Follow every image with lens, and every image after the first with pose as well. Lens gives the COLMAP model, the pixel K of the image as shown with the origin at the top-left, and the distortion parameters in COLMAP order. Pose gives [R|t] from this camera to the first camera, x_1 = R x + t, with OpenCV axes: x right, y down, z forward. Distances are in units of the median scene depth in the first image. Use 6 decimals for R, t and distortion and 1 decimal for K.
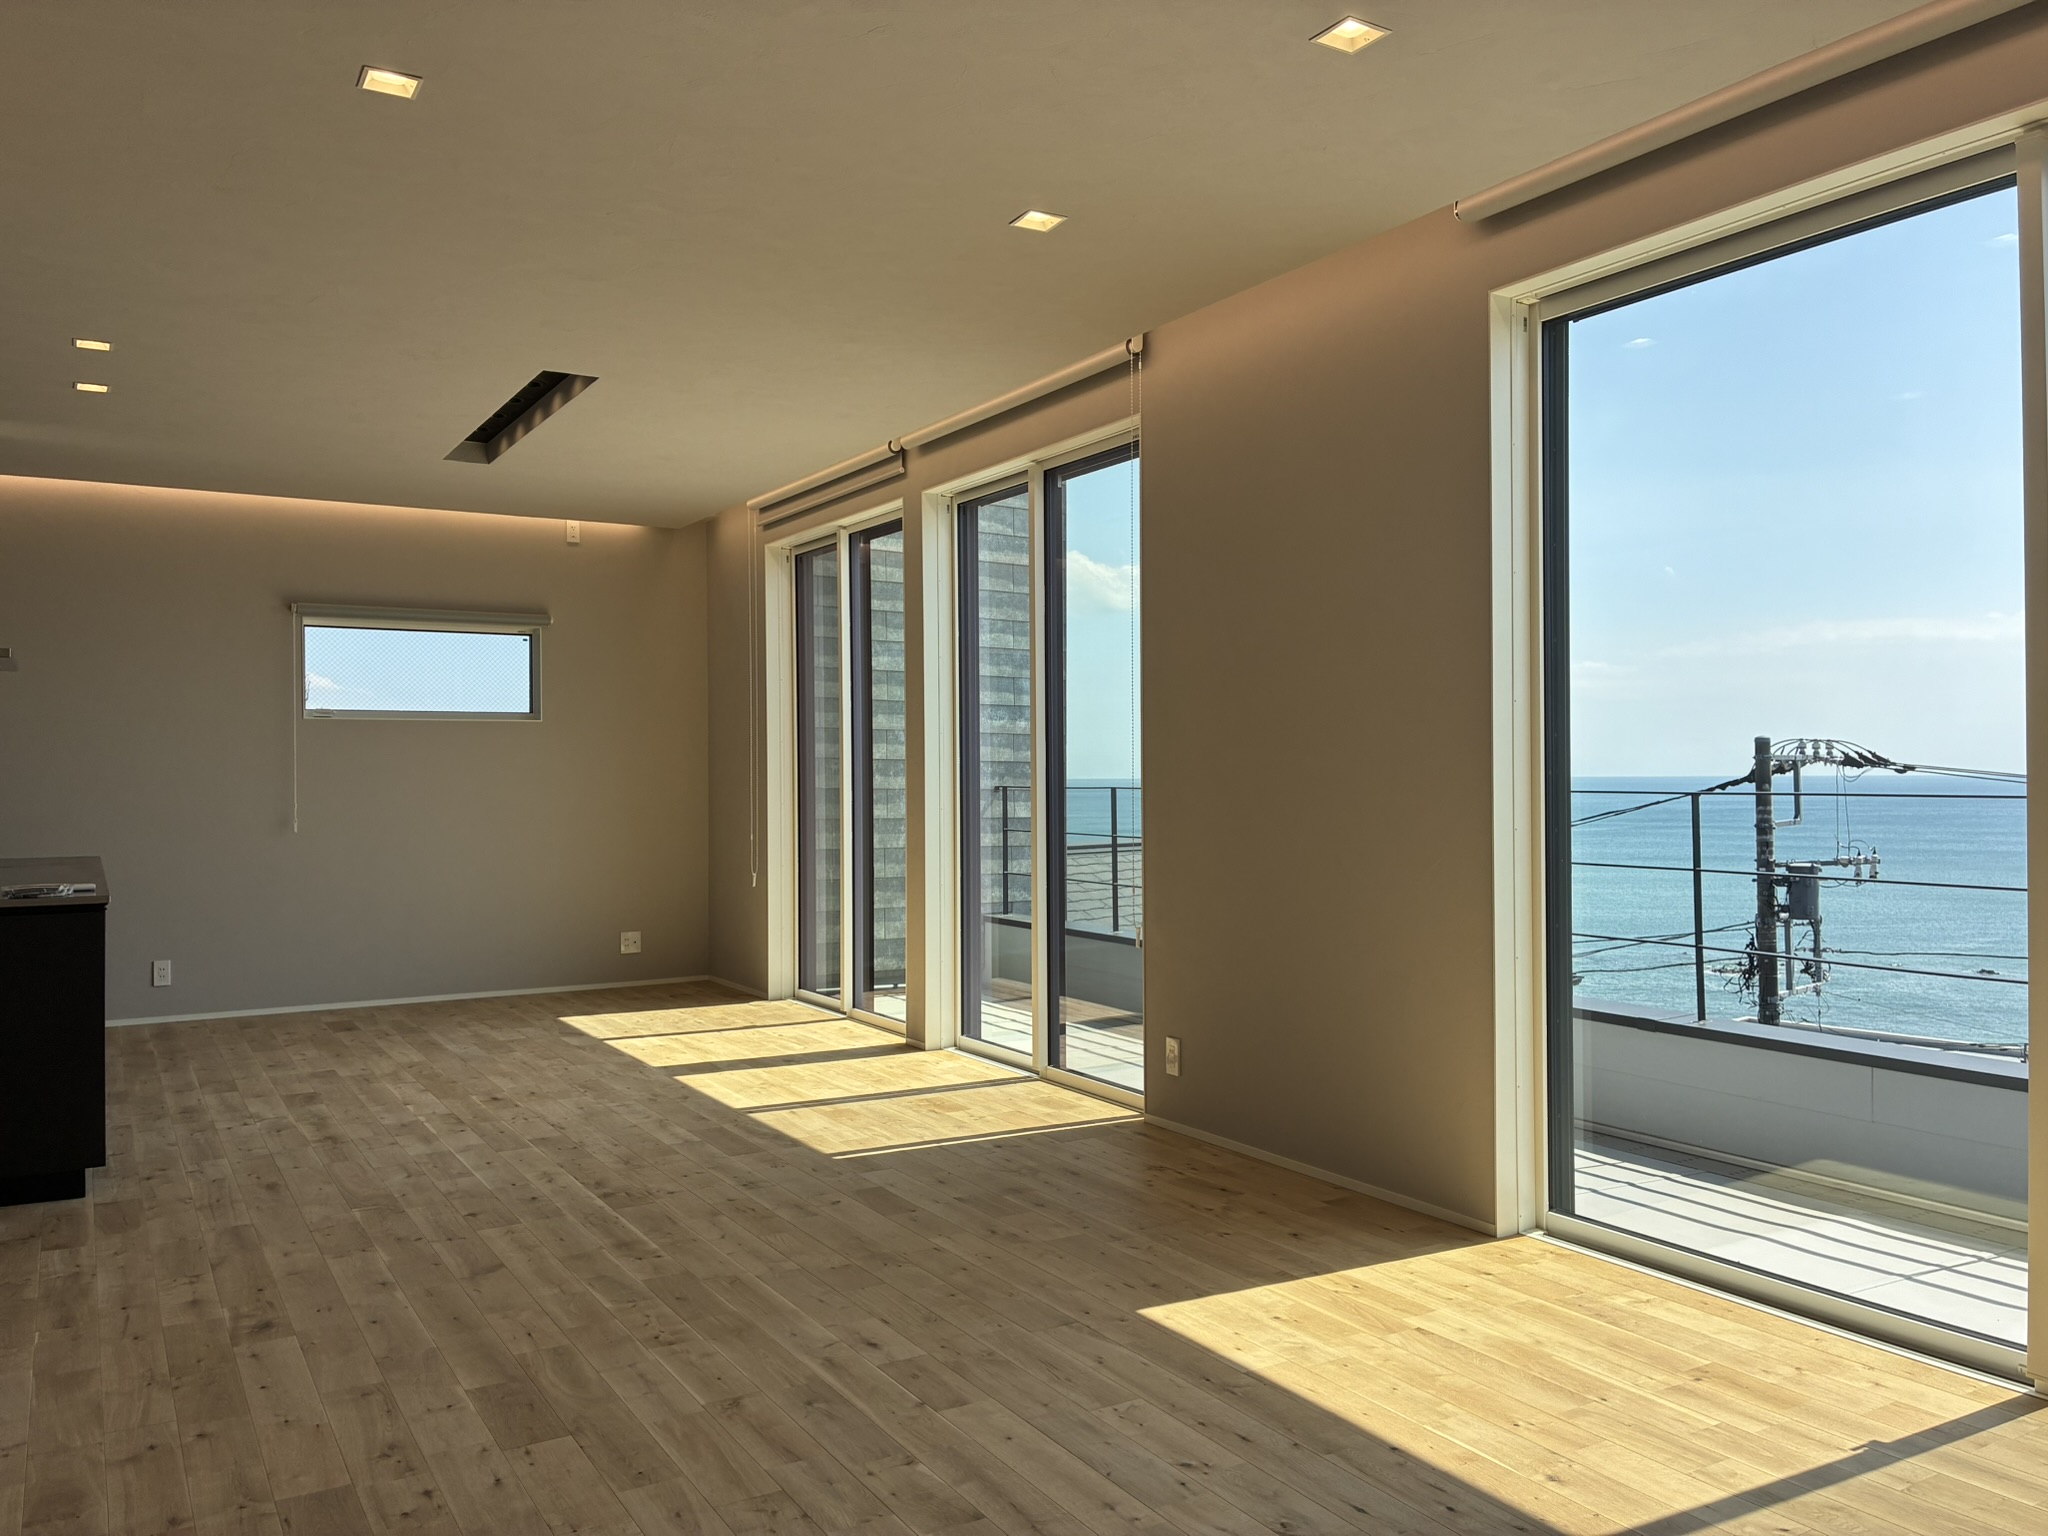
lens RADIAL K [[1559.6, 0, 1045.0], [0, 1559.6, 769.7], [0, 0, 1]] dist [0.053949, -0.065072]
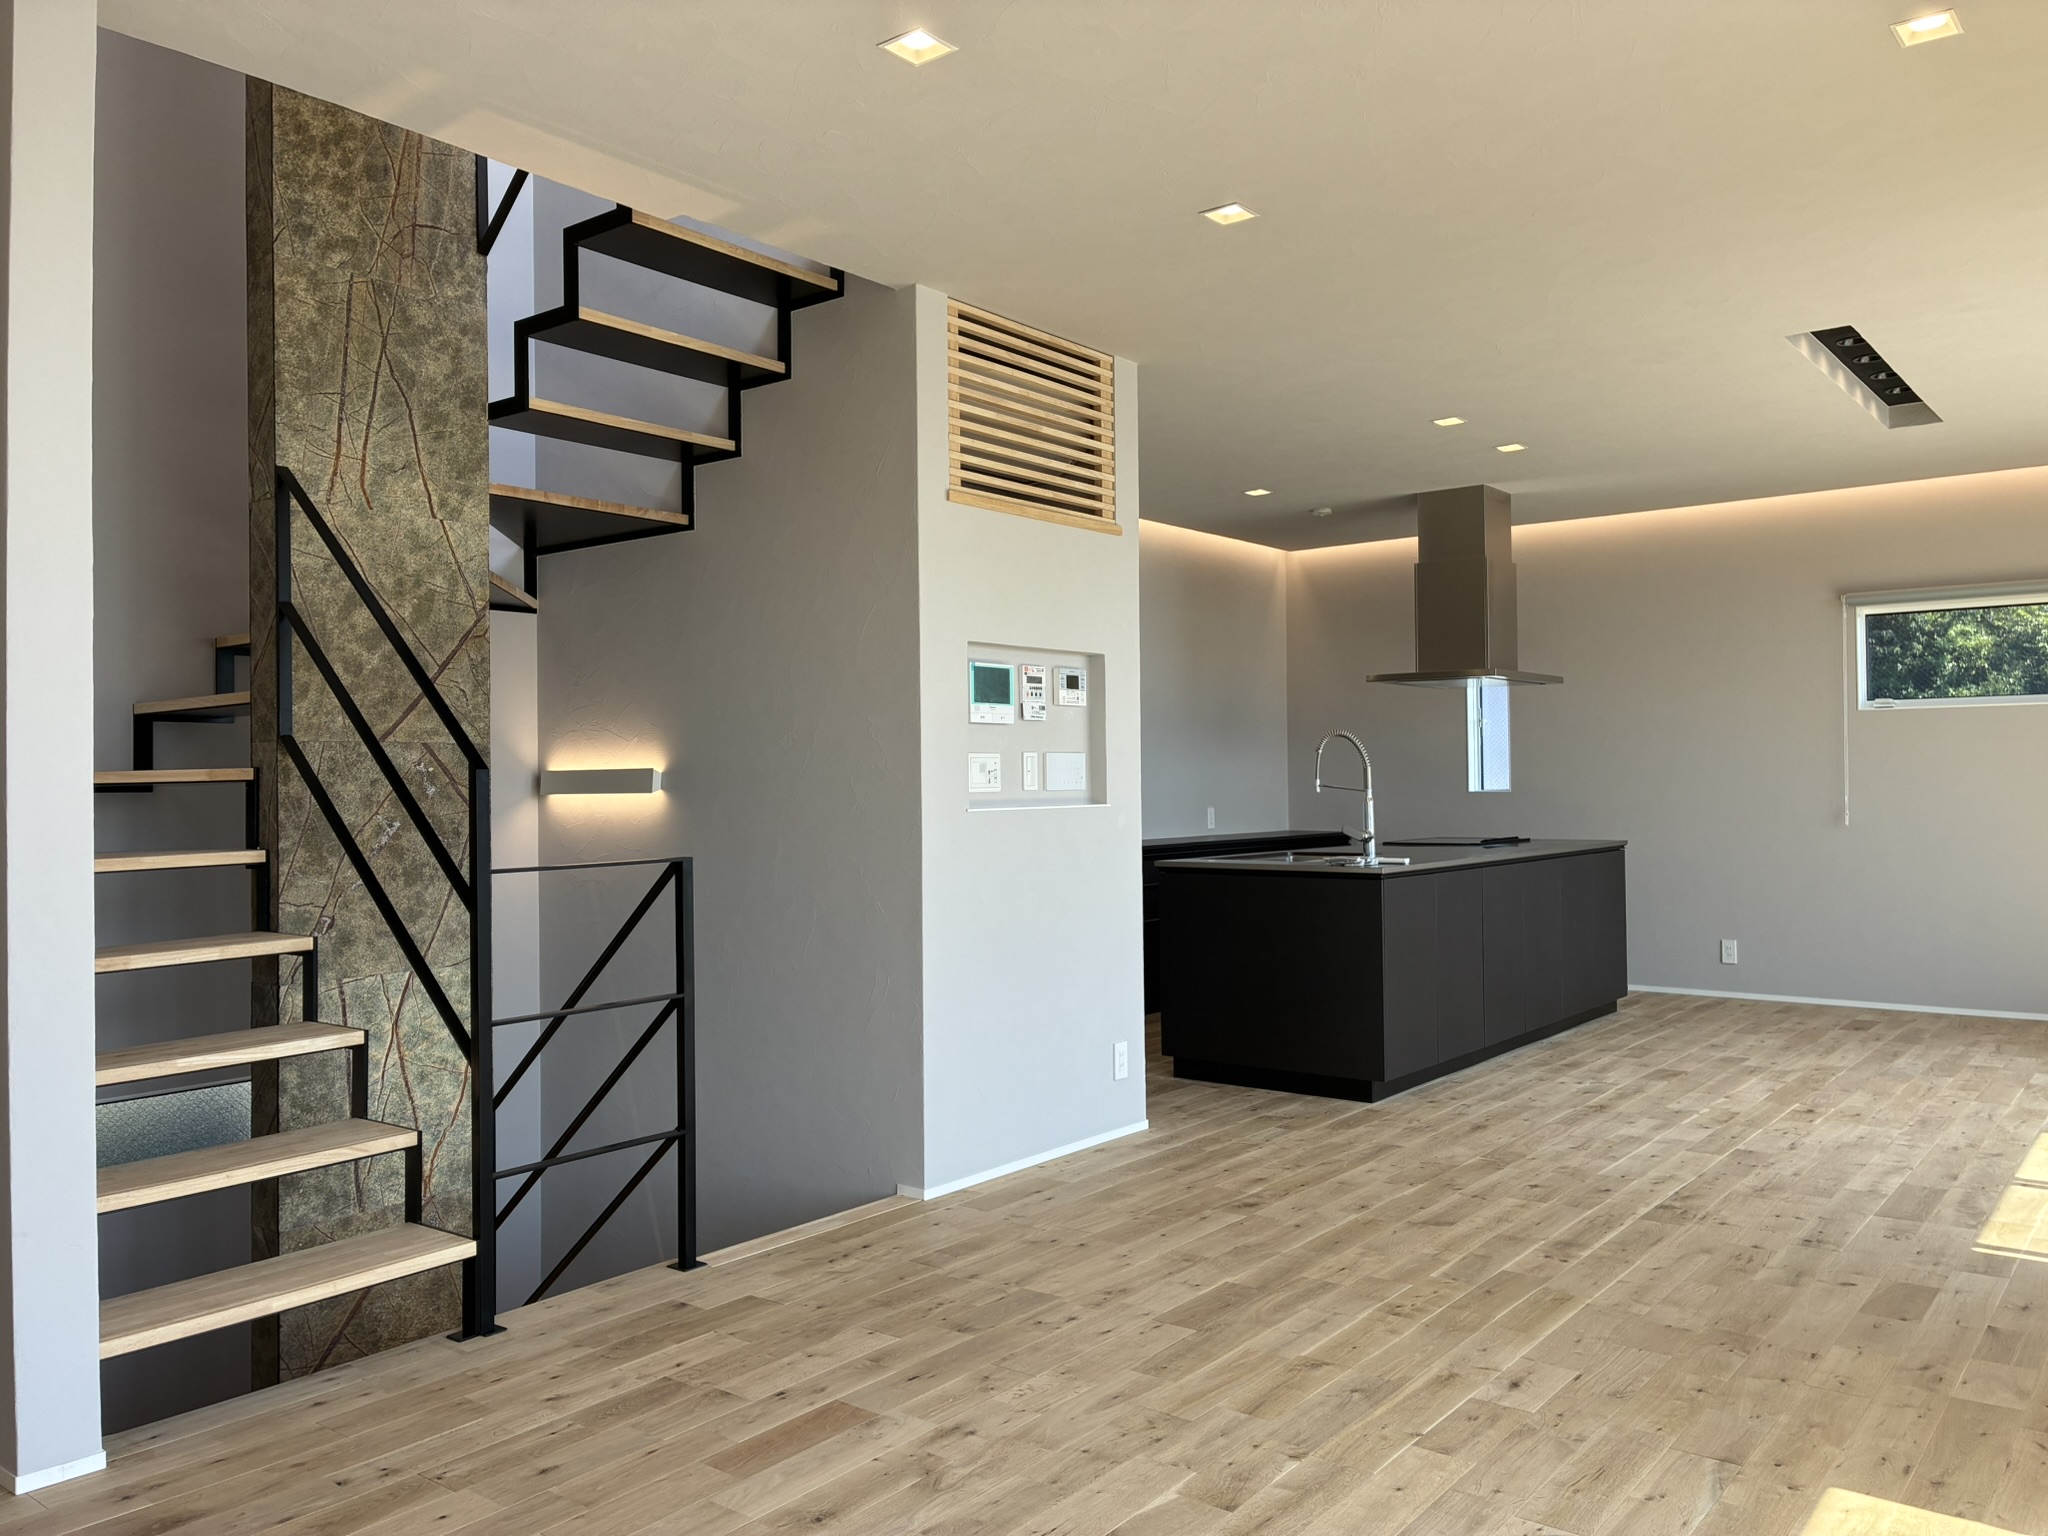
lens RADIAL K [[1559.6, 0, 1018.7], [0, 1559.6, 773.6], [0, 0, 1]] dist [0.053949, -0.065072]
pose [[0.366099, 0.000141, -0.930576, 0.510883], [0.008156, 0.999961, 0.003360, 0.000081], [0.930540, -0.008820, 0.366083, 0.308293]]
